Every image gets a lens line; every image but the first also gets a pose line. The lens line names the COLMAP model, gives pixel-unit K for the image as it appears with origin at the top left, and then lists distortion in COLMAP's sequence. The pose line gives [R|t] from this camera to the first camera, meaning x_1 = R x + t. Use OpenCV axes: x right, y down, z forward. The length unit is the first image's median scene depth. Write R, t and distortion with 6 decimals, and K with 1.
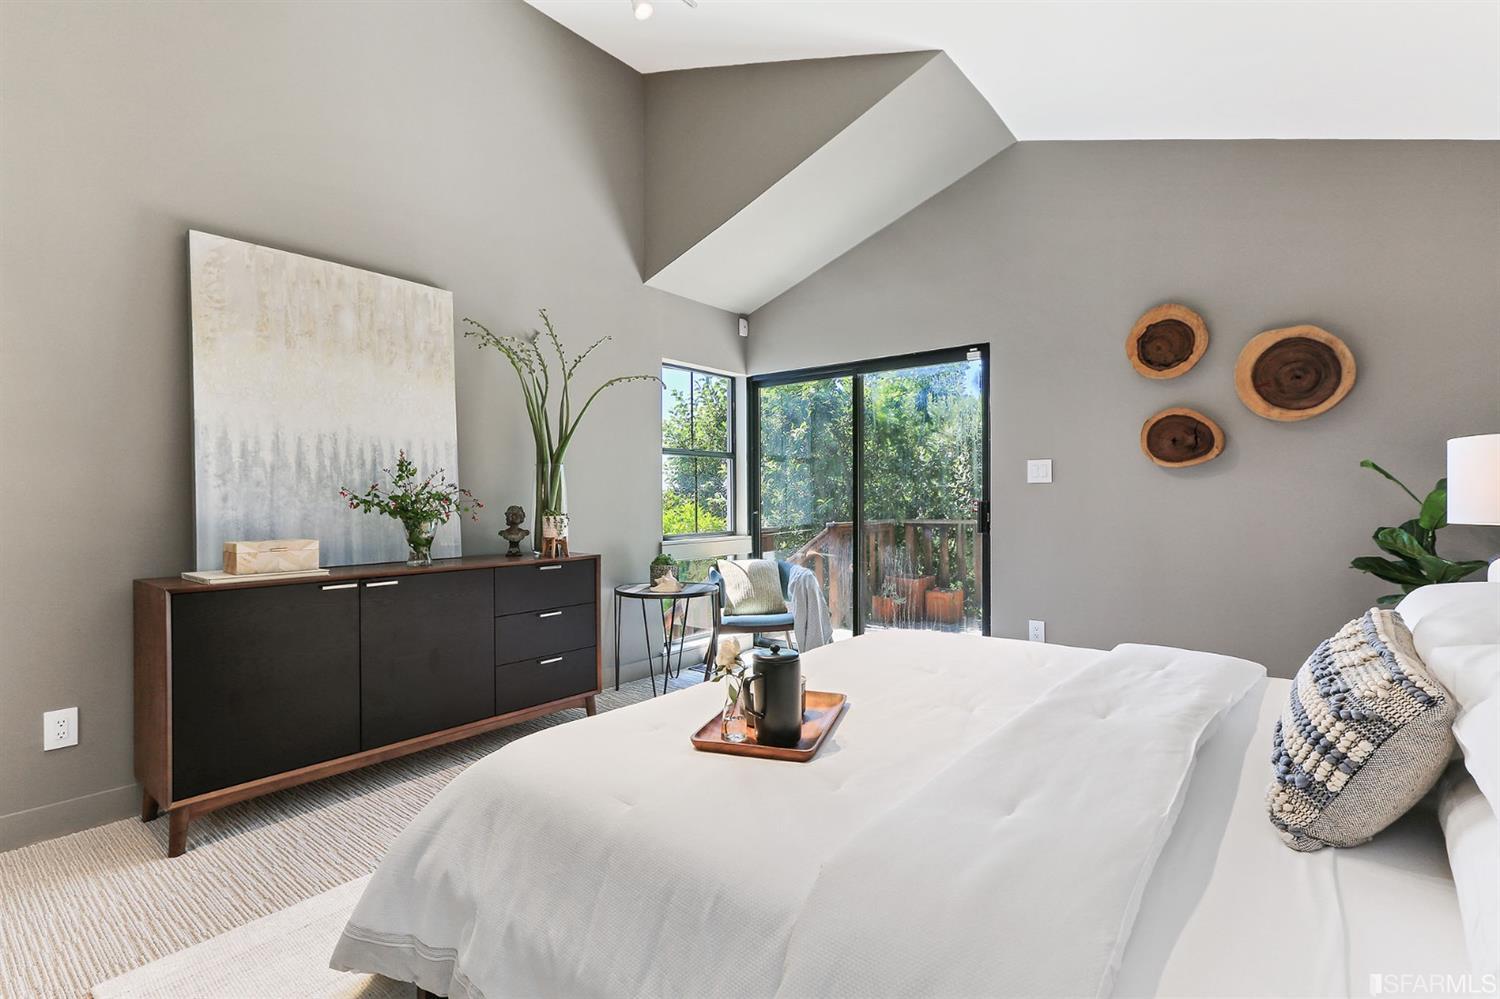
lens RADIAL K [[718.0, 0, 752.5], [0, 718.0, 506.8], [0, 0, 1]] dist [-0.060035, 0.035934]
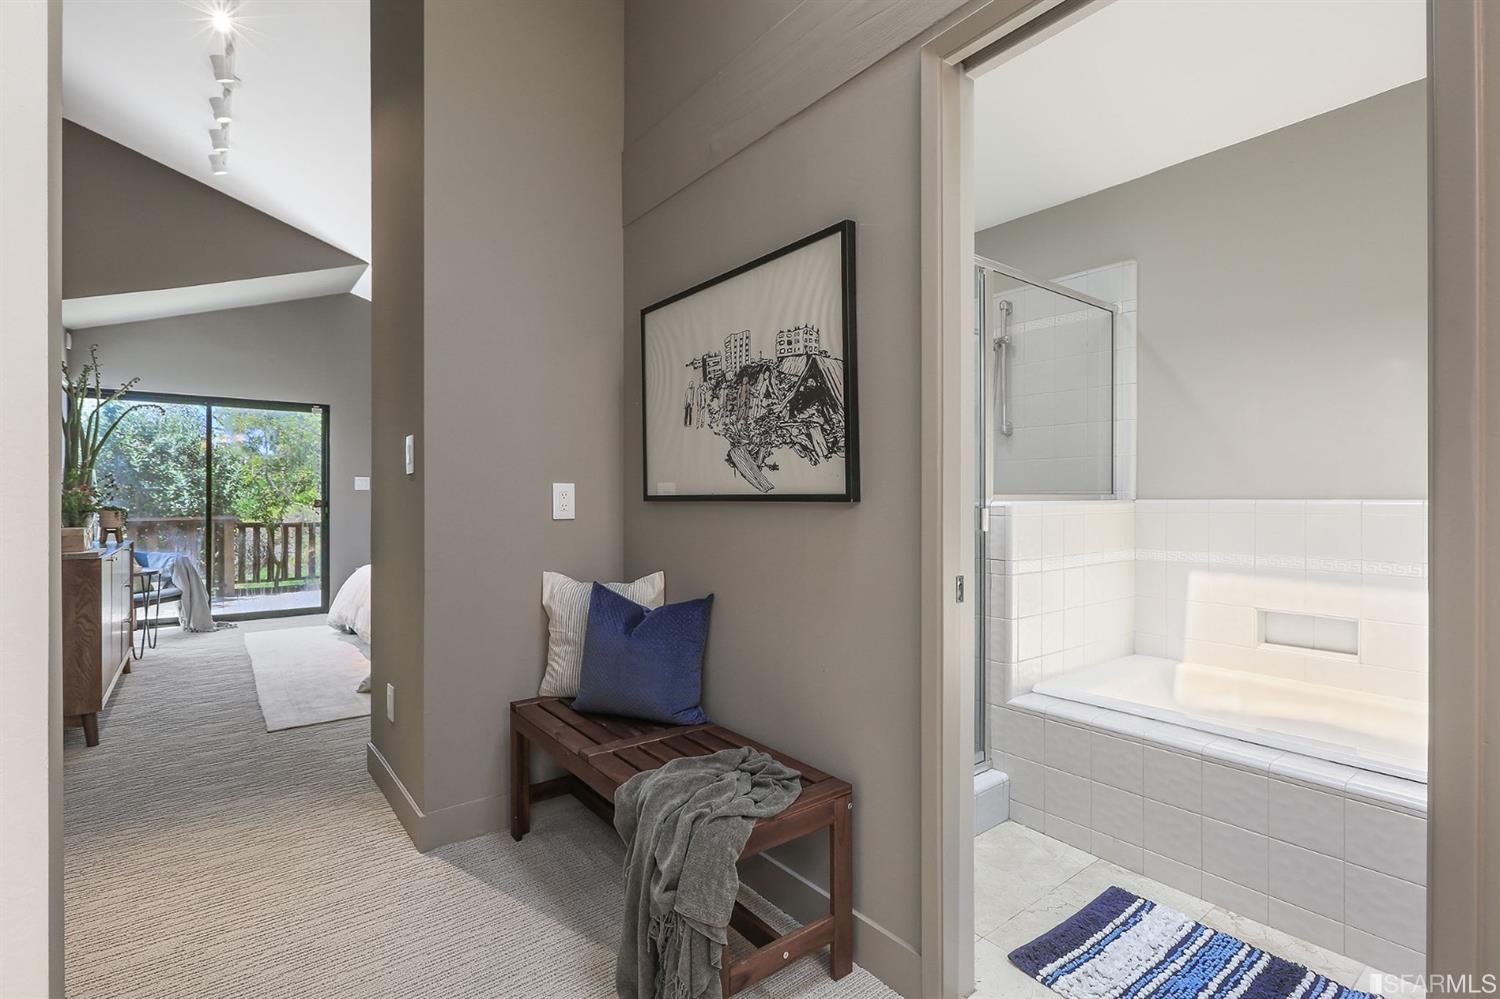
lens RADIAL K [[718.0, 0, 752.5], [0, 718.0, 506.8], [0, 0, 1]] dist [-0.060035, 0.035934]
pose [[0.238396, 0.001091, 0.971168, -1.213799], [0.003594, 0.999992, -0.002005, 0.016158], [-0.971162, 0.003969, 0.238390, -0.414315]]
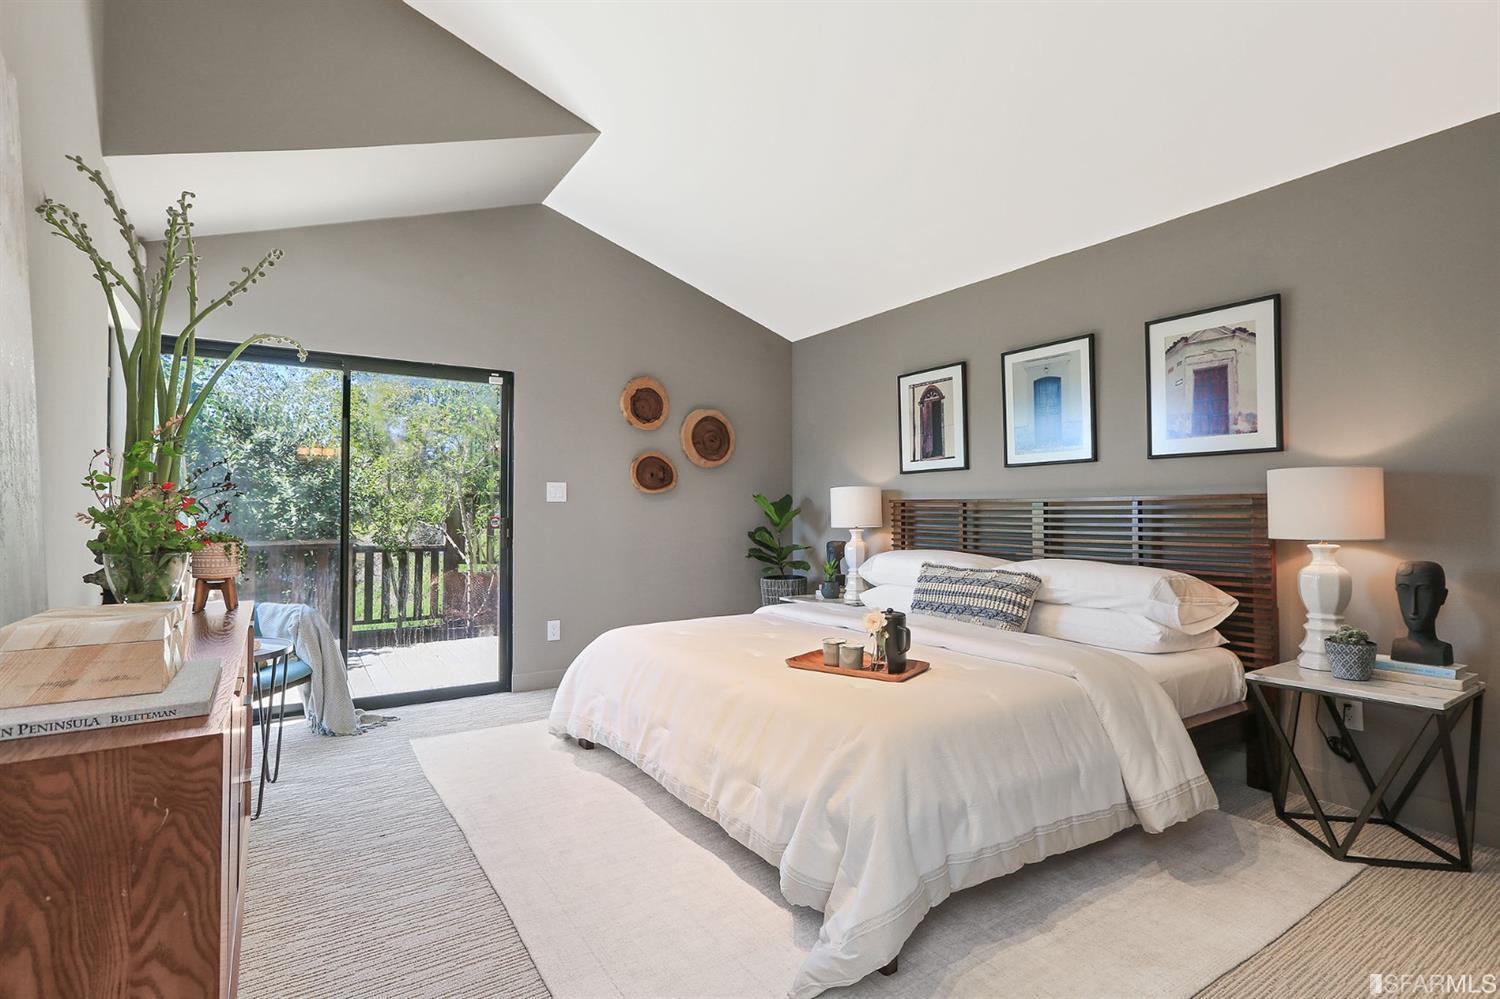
lens RADIAL K [[718.0, 0, 752.5], [0, 718.0, 506.8], [0, 0, 1]] dist [-0.060035, 0.035934]
pose [[0.297551, 0.018069, 0.954535, -0.706645], [0.008082, 0.999737, -0.021443, 0.003096], [-0.954672, 0.014095, 0.297326, 0.382674]]
